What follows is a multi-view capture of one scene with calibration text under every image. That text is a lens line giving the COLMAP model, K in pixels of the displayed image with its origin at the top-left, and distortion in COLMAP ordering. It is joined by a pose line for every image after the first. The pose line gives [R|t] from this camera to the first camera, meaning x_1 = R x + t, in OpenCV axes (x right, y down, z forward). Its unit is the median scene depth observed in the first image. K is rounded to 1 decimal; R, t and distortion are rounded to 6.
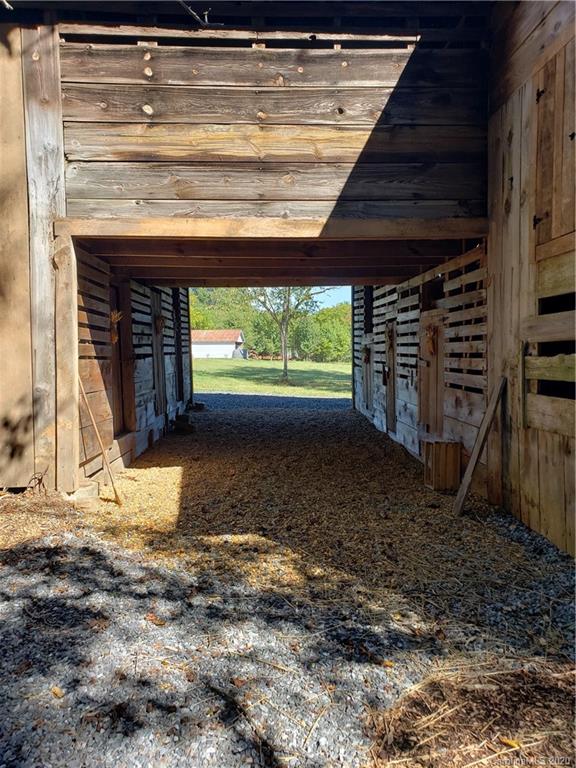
lens RADIAL K [[604.7, 0, 284.5], [0, 604.7, 379.9], [0, 0, 1]] dist [0.039629, -0.028542]
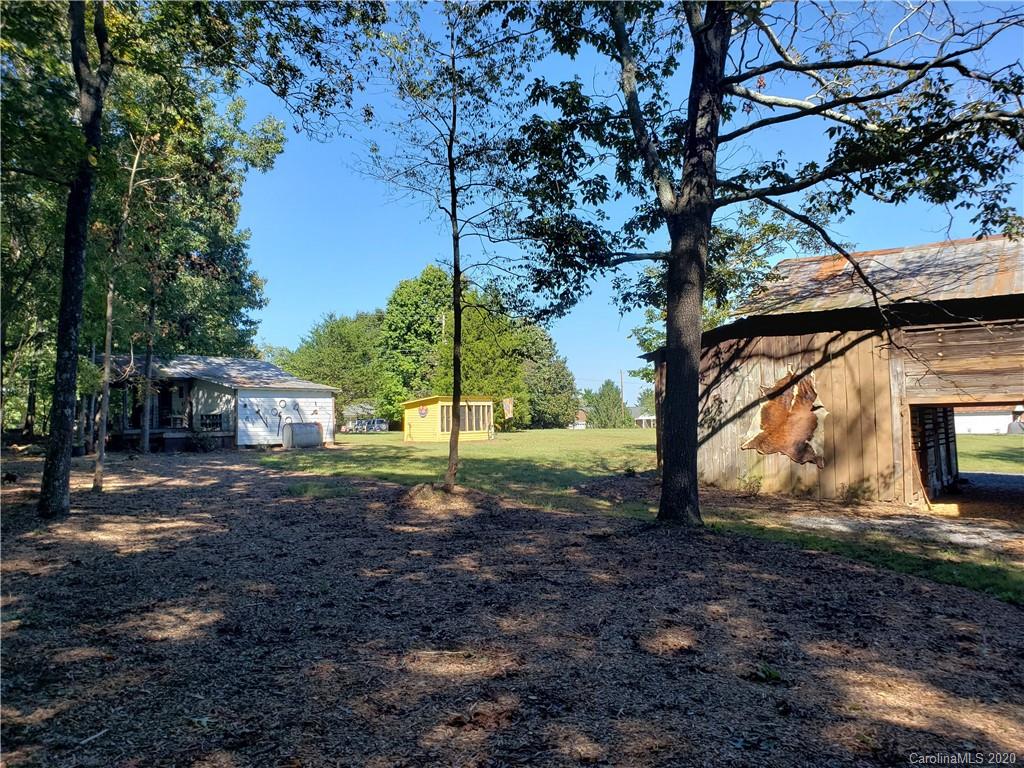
lens RADIAL K [[806.3, 0, 487.9], [0, 806.3, 396.1], [0, 0, 1]] dist [0.039629, -0.028542]
pose [[0.789782, -0.038884, -0.612154, 0.397883], [-0.009033, 0.997143, -0.074992, 0.005851], [0.613321, 0.064757, 0.787175, -3.131283]]
